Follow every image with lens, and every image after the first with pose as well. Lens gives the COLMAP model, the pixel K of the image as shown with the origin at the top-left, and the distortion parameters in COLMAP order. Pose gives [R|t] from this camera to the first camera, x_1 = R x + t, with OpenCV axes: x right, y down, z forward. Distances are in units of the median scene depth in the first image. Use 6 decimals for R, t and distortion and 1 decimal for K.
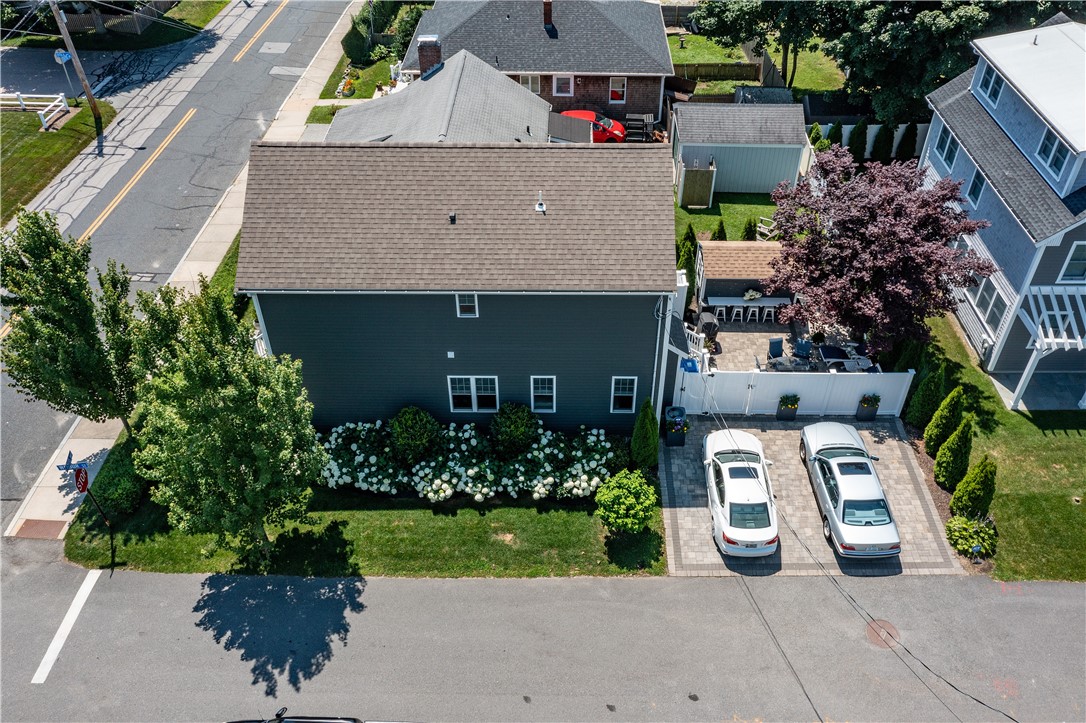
lens RADIAL K [[862.3, 0, 562.5], [0, 862.3, 387.7], [0, 0, 1]] dist [-0.004183, -0.004677]
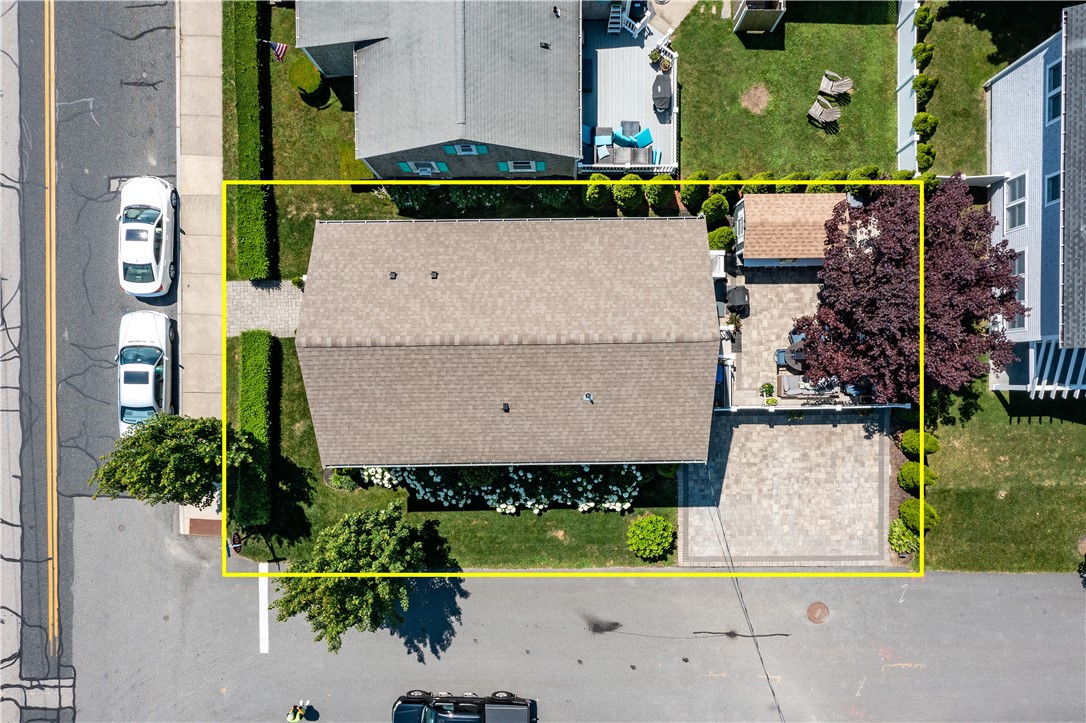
lens RADIAL K [[862.3, 0, 562.5], [0, 862.3, 387.7], [0, 0, 1]] dist [-0.004183, -0.004677]
pose [[0.999875, -0.015286, -0.003971, -0.051636], [0.012774, 0.634877, 0.772507, -1.023244], [-0.009288, -0.772462, 0.634994, 0.332888]]
